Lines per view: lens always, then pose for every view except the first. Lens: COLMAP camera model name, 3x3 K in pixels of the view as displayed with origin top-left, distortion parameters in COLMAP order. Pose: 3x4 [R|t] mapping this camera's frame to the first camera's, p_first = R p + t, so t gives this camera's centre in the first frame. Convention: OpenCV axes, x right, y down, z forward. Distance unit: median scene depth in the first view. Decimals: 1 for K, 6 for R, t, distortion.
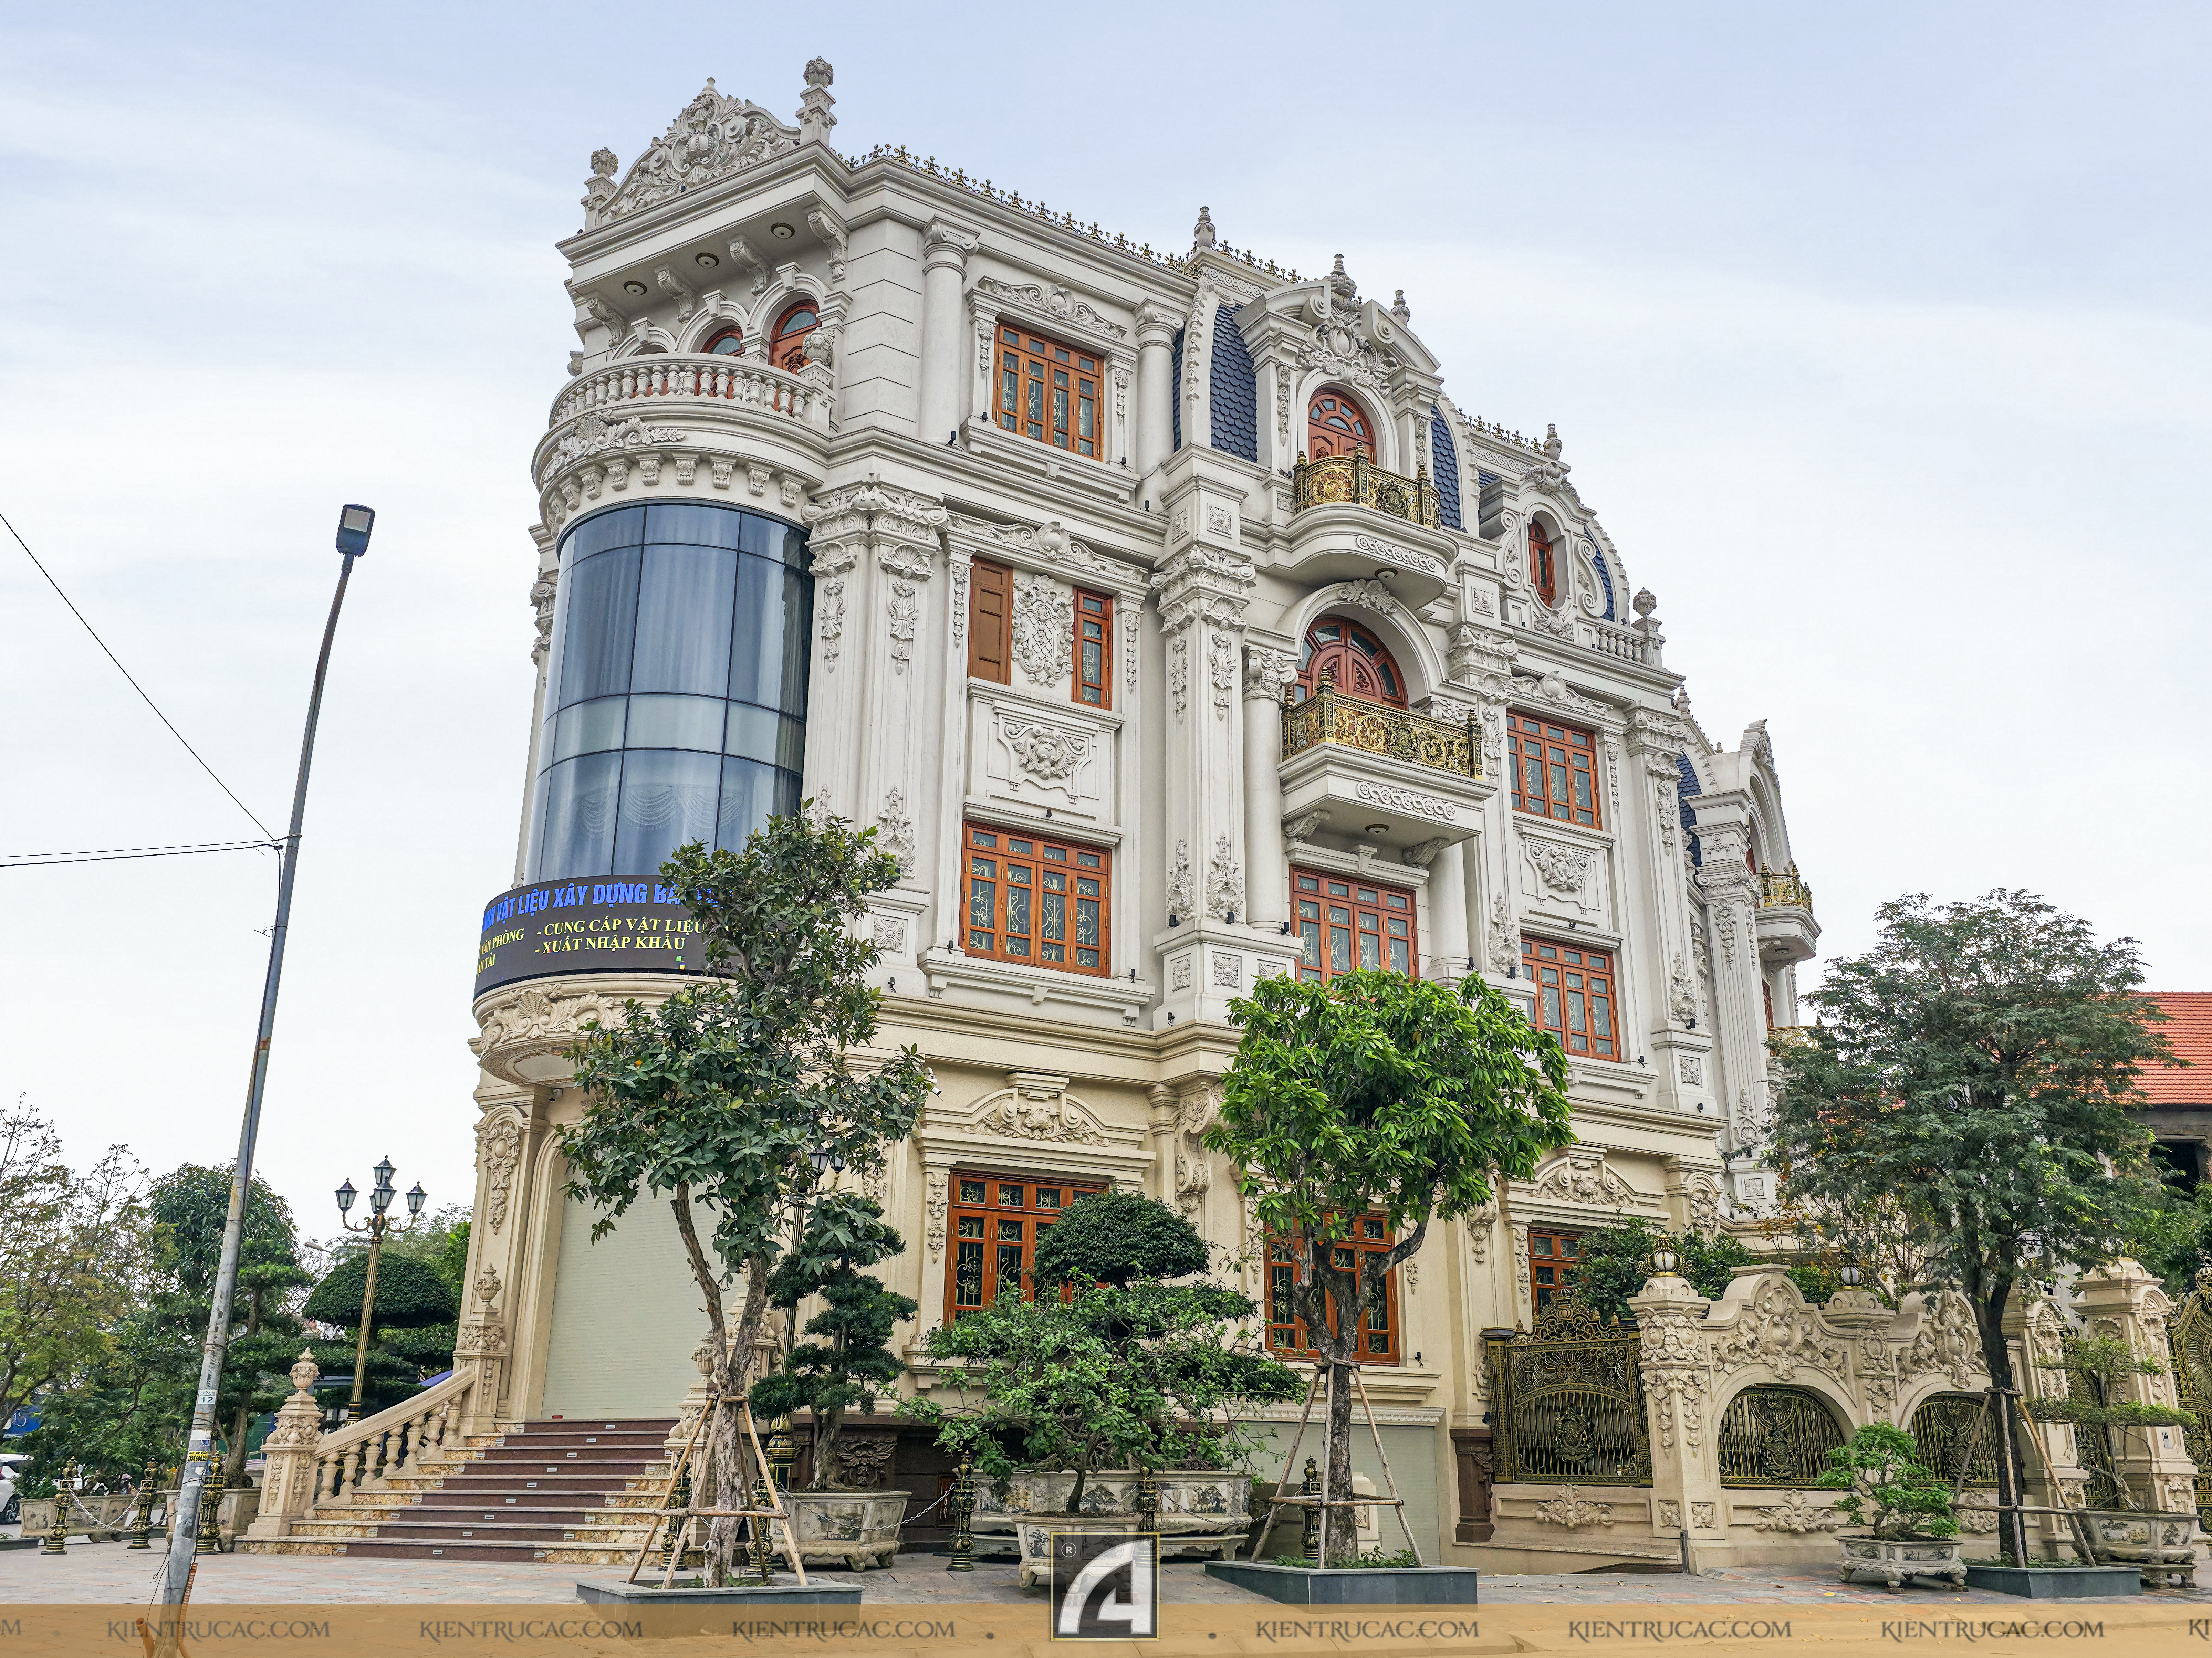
lens RADIAL K [[1841.5, 0, 1114.9], [0, 1841.5, 874.5], [0, 0, 1]] dist [0.108930, -0.136431]
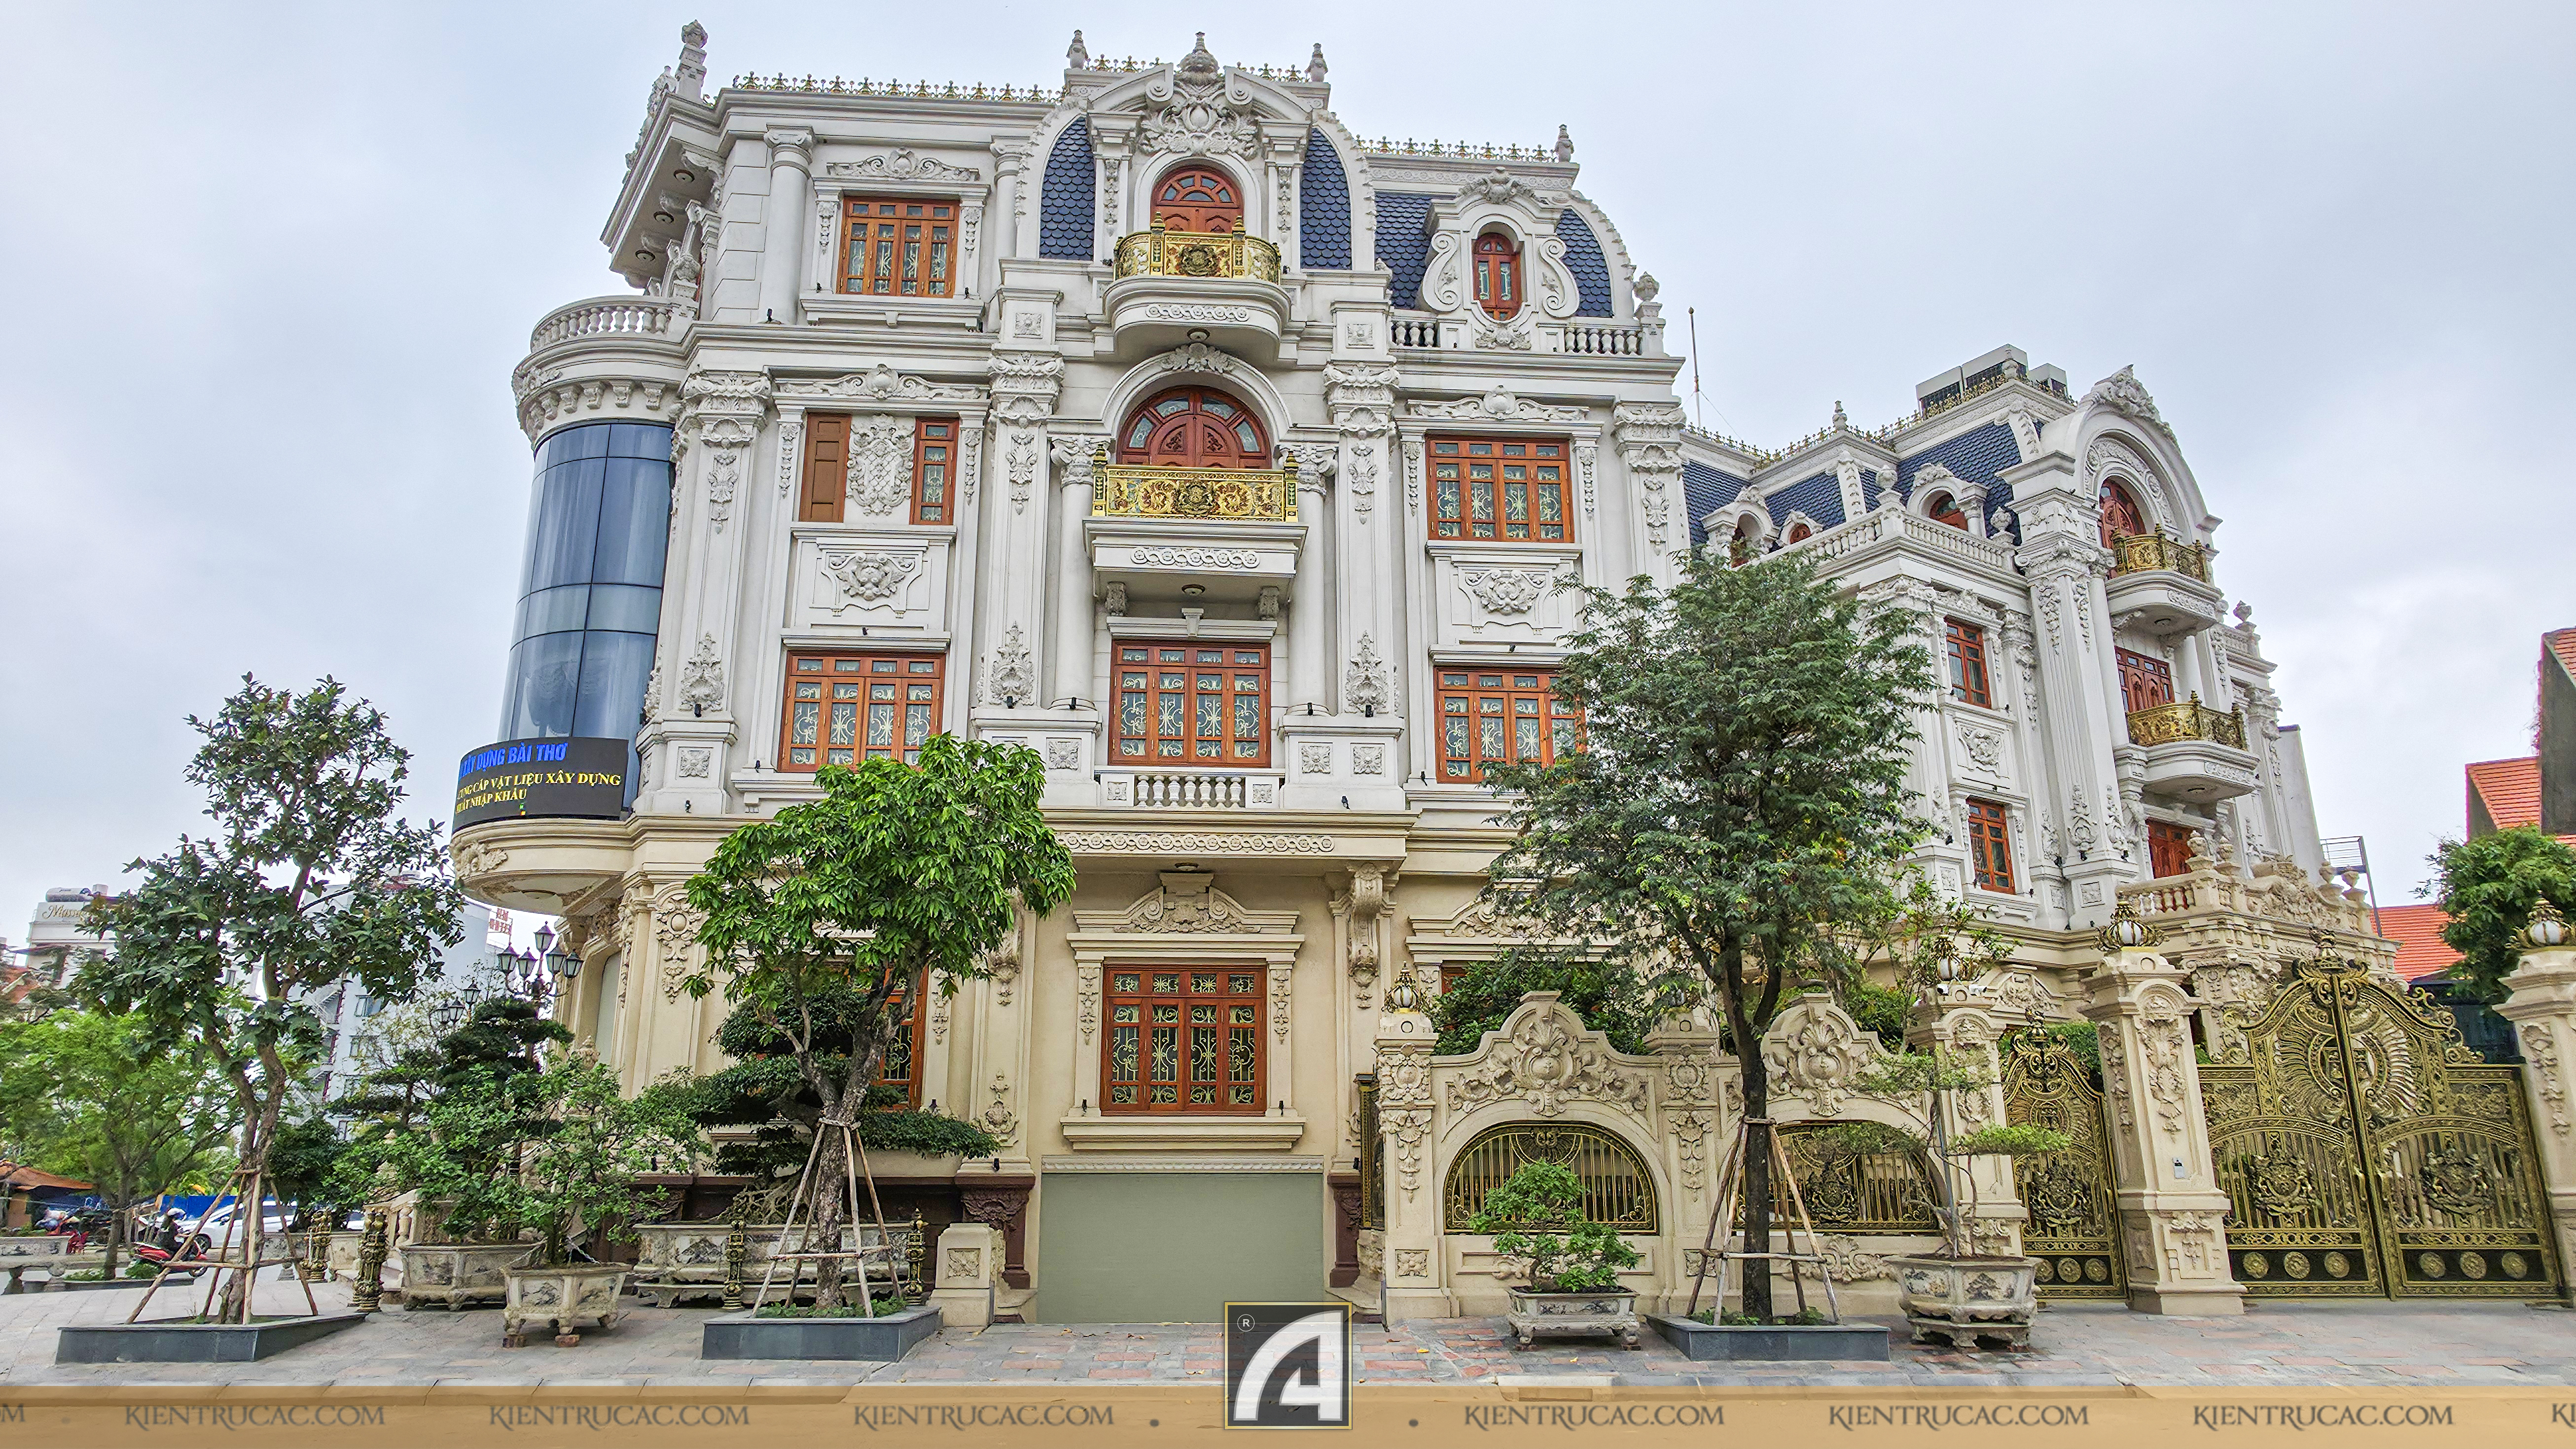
lens RADIAL K [[1606.5, 0, 1278.0], [0, 1606.5, 752.5], [0, 0, 1]] dist [0.004047, -0.002807]
pose [[0.887012, -0.132103, -0.442445, 0.563055], [0.148010, 0.988985, 0.001444, 0.069006], [0.437381, -0.066767, 0.896794, 0.234327]]
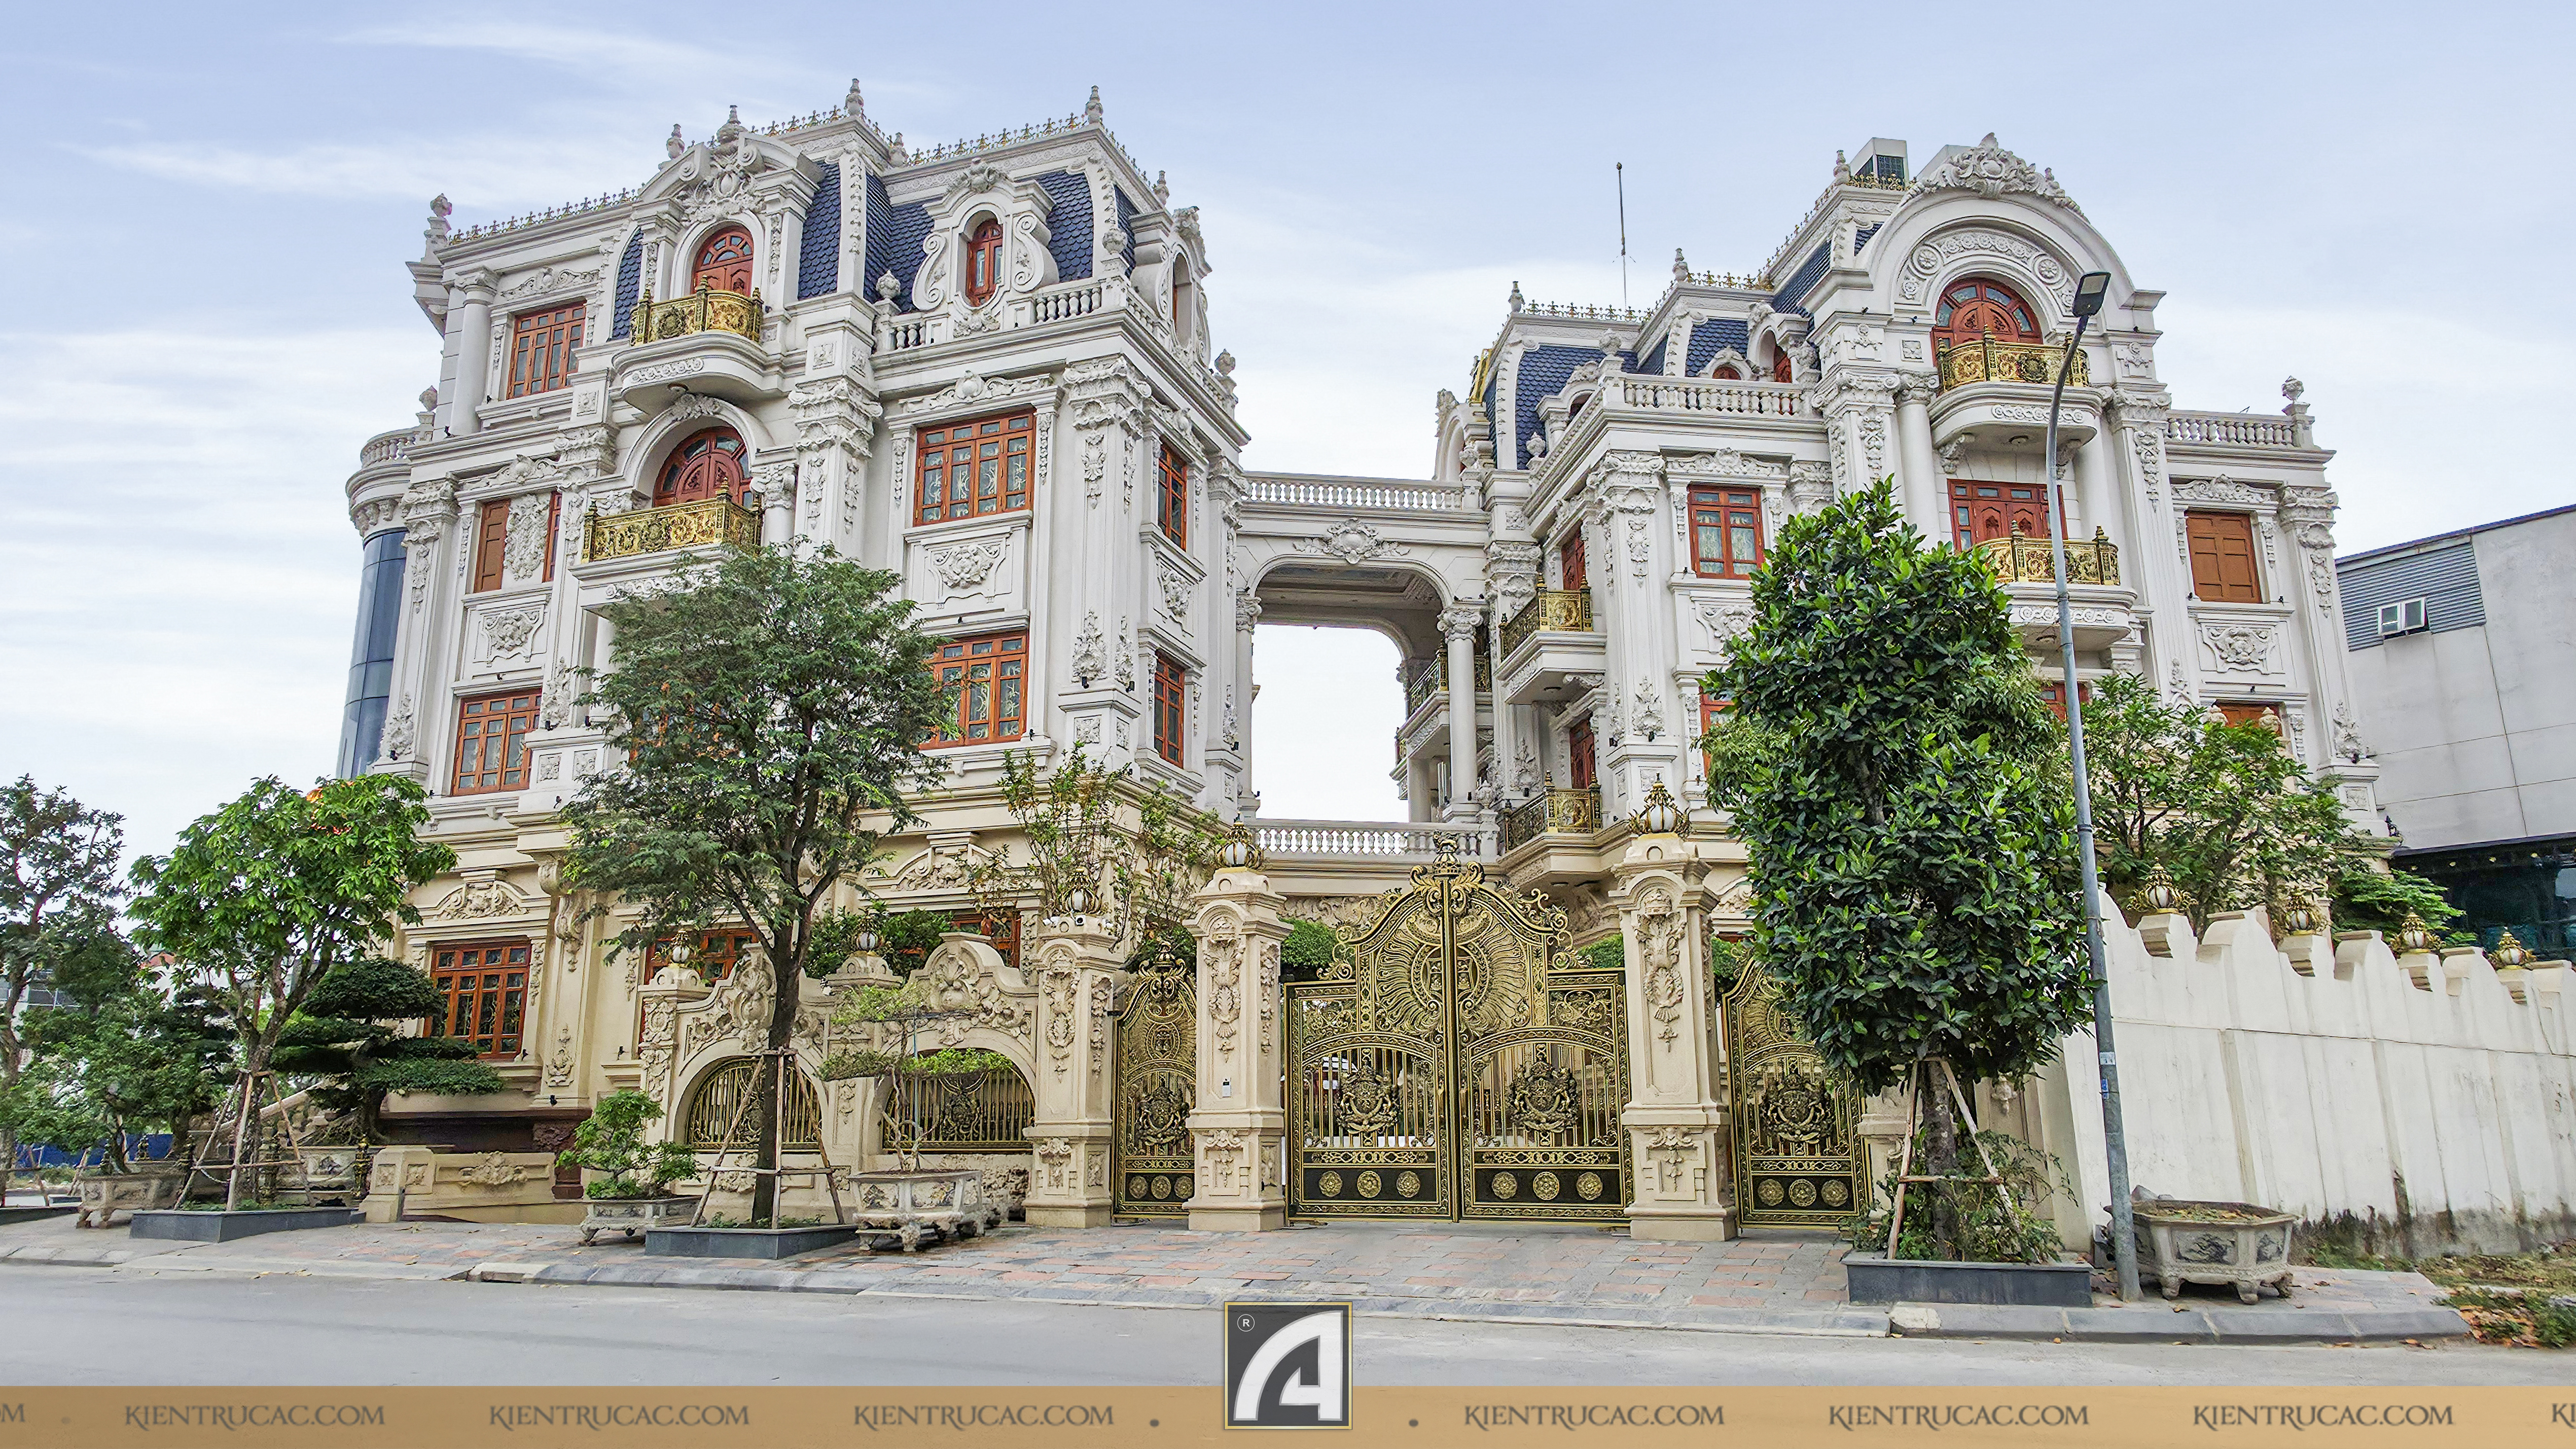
lens RADIAL K [[1673.8, 0, 1281.2], [0, 1673.8, 750.6], [0, 0, 1]] dist [0.004752, -0.000388]
pose [[0.609161, -0.190335, -0.769867, 1.189843], [0.249723, 0.967424, -0.041583, 0.203230], [0.752703, -0.166922, 0.636848, 0.604729]]
